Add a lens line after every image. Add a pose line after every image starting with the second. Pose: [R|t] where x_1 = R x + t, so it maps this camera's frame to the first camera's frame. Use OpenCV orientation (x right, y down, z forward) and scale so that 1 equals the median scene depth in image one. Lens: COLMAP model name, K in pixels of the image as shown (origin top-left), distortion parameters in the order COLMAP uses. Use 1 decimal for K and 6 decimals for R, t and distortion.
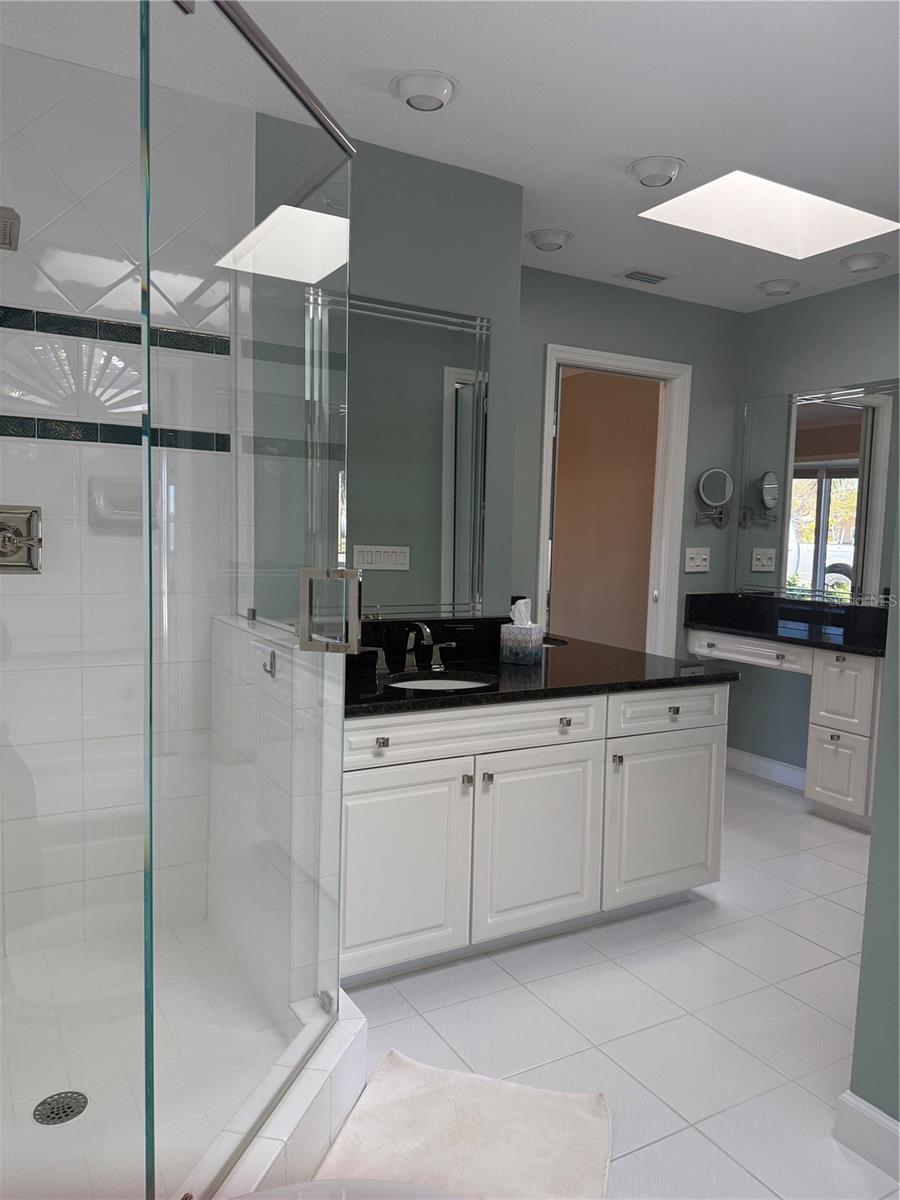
lens RADIAL K [[836.6, 0, 450.0], [0, 836.6, 600.0], [0, 0, 1]] dist [0.142292, -0.238160]
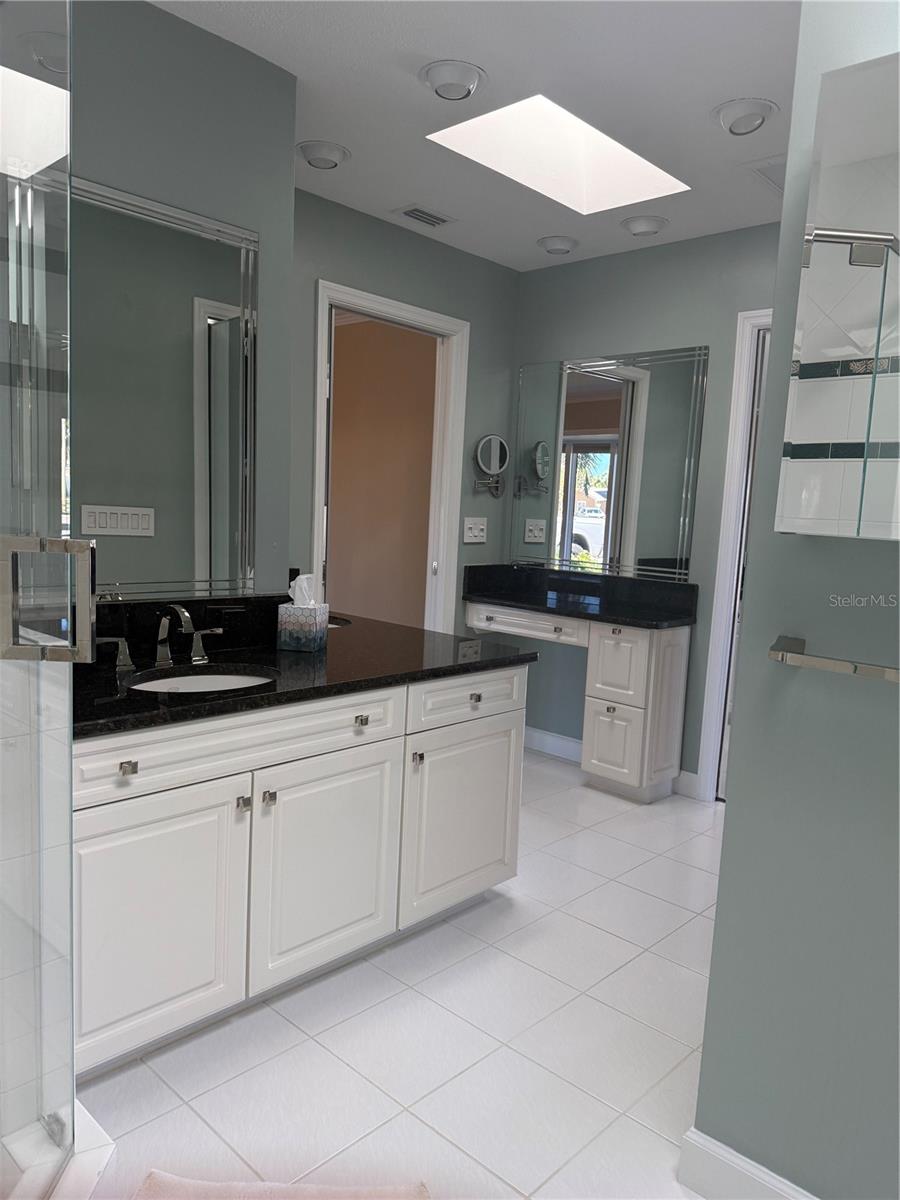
lens RADIAL K [[836.6, 0, 450.0], [0, 836.6, 600.0], [0, 0, 1]] dist [0.142292, -0.238160]
pose [[0.957265, -0.011795, 0.288970, -0.016169], [0.000541, 0.999239, 0.038992, -0.007243], [-0.289210, -0.037169, 0.956544, 0.133302]]
